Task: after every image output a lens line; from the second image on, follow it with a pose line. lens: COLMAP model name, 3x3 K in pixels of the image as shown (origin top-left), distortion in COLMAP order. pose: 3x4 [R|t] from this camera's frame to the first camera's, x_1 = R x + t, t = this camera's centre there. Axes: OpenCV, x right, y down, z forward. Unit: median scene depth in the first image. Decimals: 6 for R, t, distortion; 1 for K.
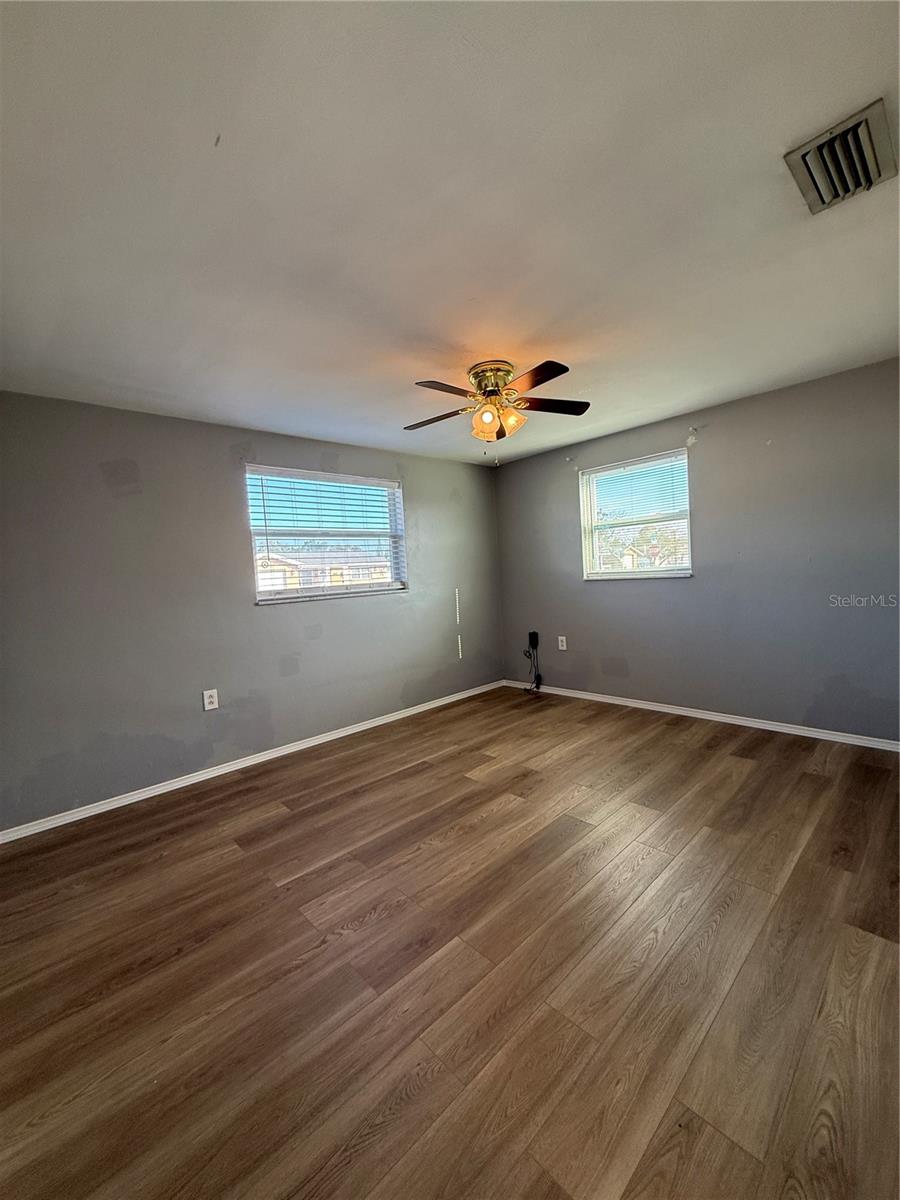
lens RADIAL K [[479.7, 0, 452.0], [0, 479.7, 598.0], [0, 0, 1]] dist [-0.000338, 0.000221]
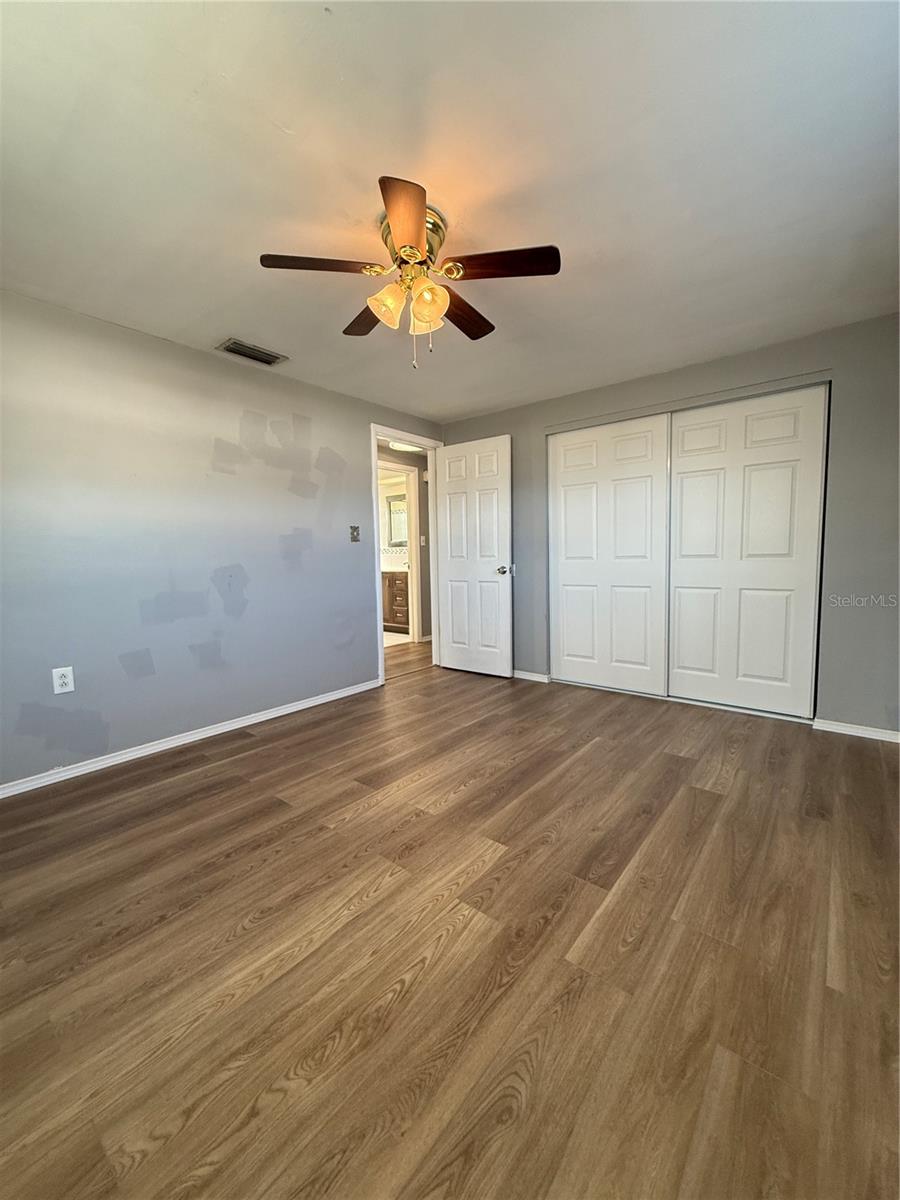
lens RADIAL K [[479.7, 0, 458.6], [0, 479.7, 600.9], [0, 0, 1]] dist [-0.000338, 0.000221]
pose [[-0.985544, 0.096455, -0.139281, 0.148136], [0.075227, 0.985765, 0.150361, -0.035735], [0.151801, 0.137709, -0.978771, 1.621214]]
